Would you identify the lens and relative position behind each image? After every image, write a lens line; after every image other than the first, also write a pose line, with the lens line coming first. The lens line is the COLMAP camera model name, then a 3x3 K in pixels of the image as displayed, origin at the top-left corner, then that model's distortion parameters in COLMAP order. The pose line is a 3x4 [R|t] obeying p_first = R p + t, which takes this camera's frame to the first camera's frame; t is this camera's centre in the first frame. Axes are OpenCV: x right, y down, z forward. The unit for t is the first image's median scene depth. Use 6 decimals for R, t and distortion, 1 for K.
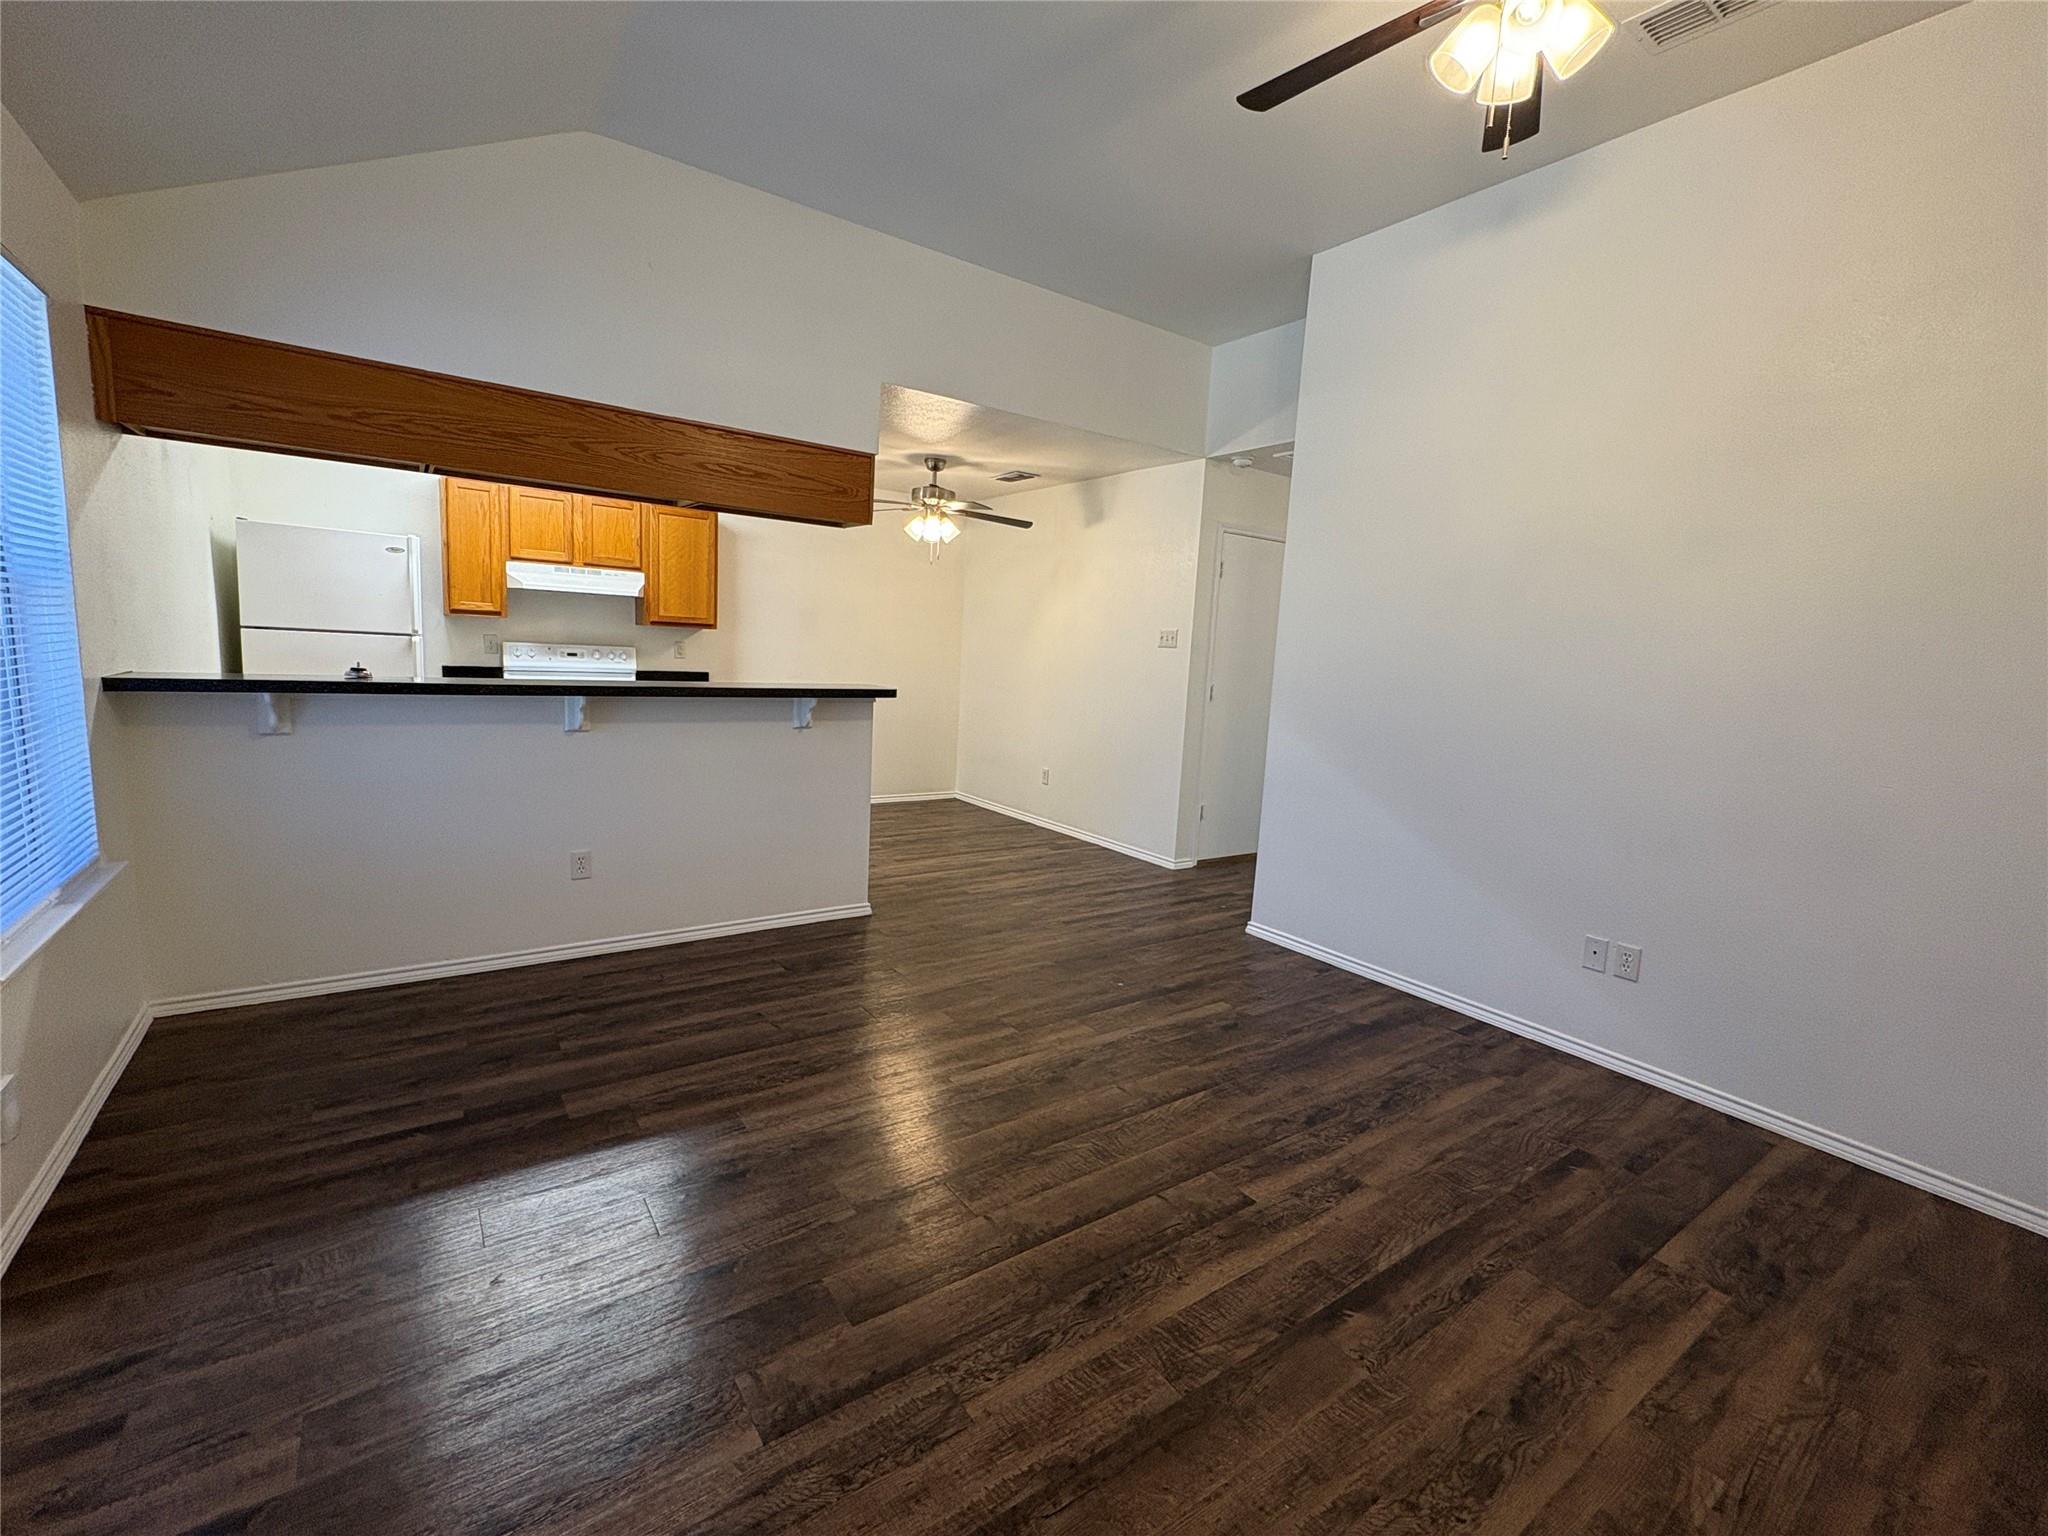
lens RADIAL K [[883.2, 0, 1024.0], [0, 883.2, 768.0], [0, 0, 1]] dist [0.000666, -0.000205]
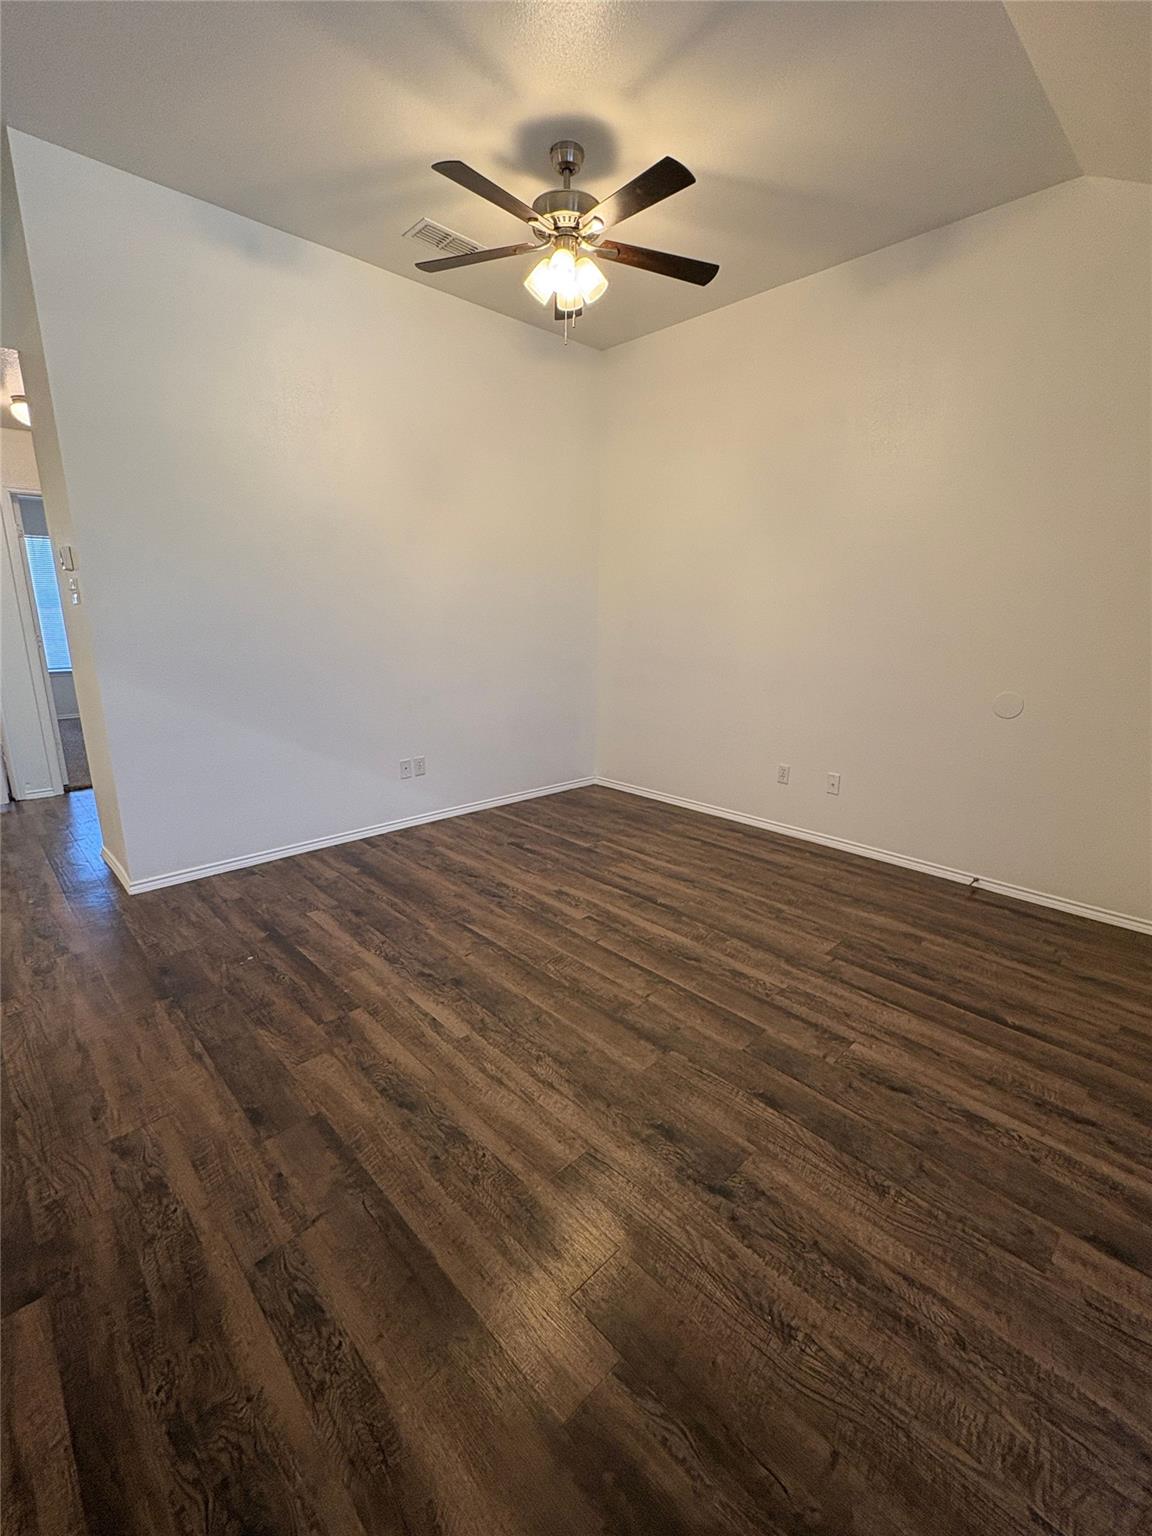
lens RADIAL K [[662.4, 0, 581.4], [0, 662.4, 767.6], [0, 0, 1]] dist [0.000666, -0.000205]
pose [[-0.150079, -0.285877, 0.946441, -0.738185], [0.119207, 0.945067, 0.304365, -0.173342], [-0.981461, 0.158501, -0.107756, 0.859439]]
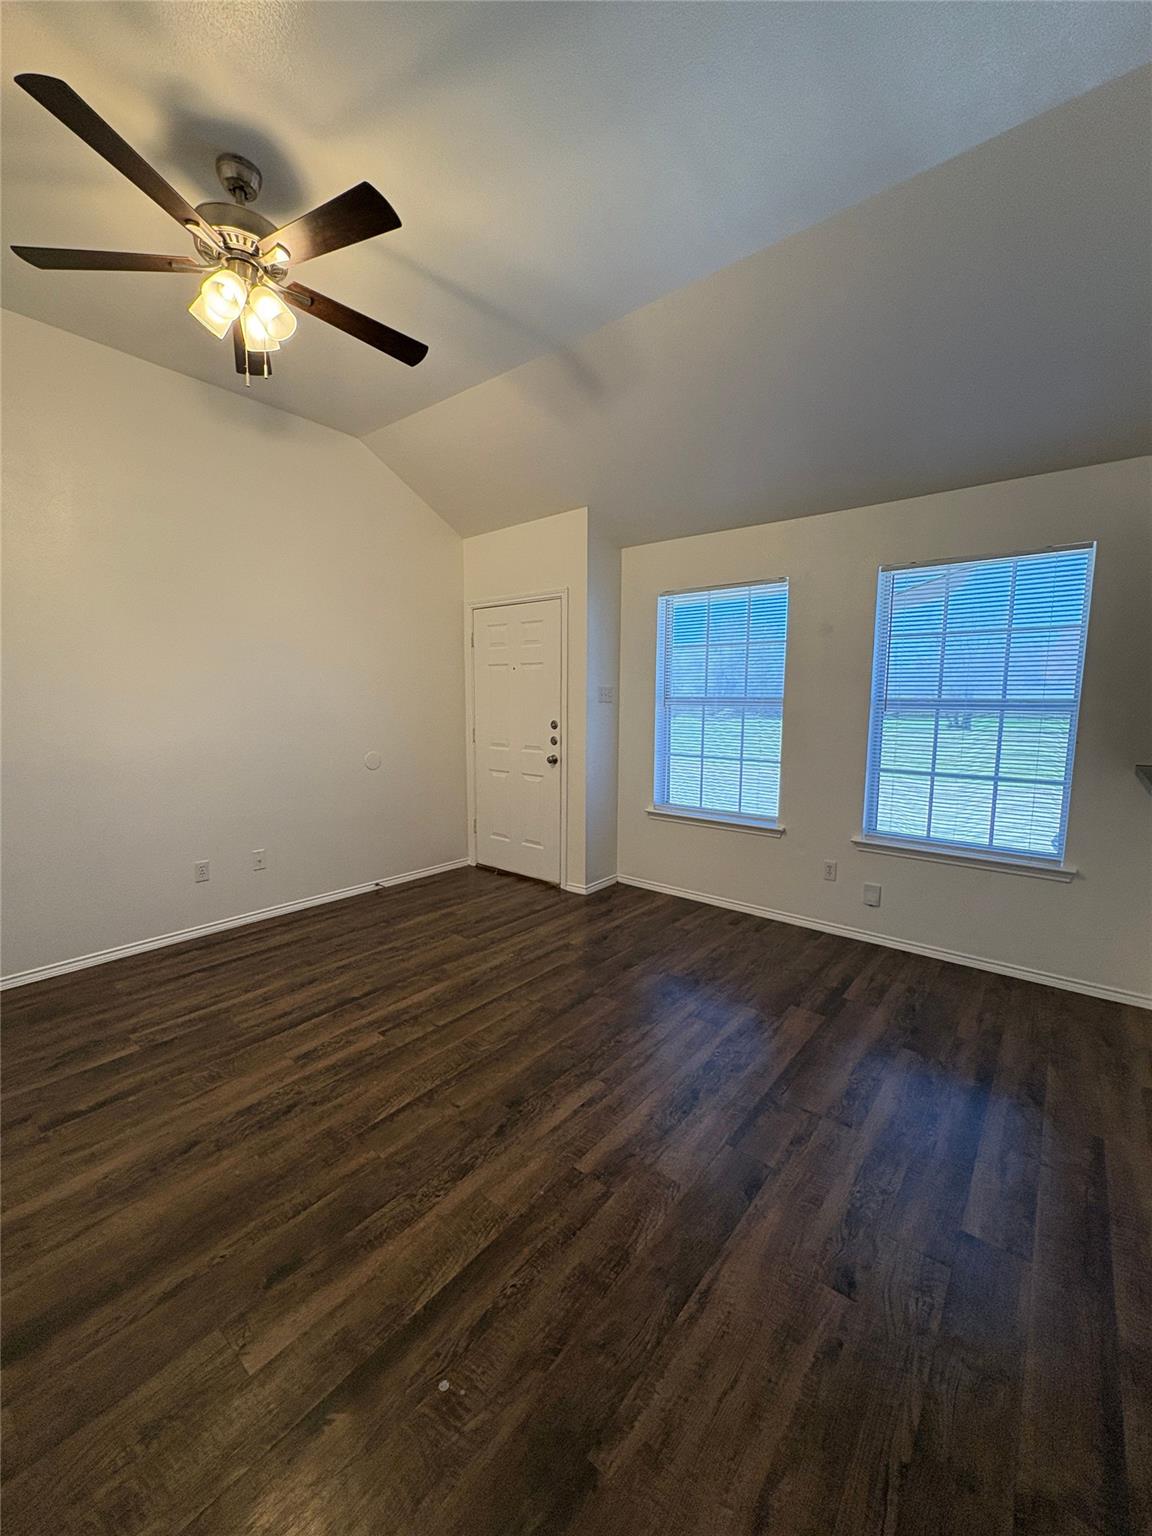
lens RADIAL K [[609.7, 0, 576.0], [0, 609.7, 768.0], [0, 0, 1]] dist [0.000339, -0.000120]
pose [[-0.961649, -0.026932, -0.272957, 0.178163], [-0.092767, 0.968457, 0.231270, -0.229652], [0.258118, 0.247722, -0.933814, 1.582212]]
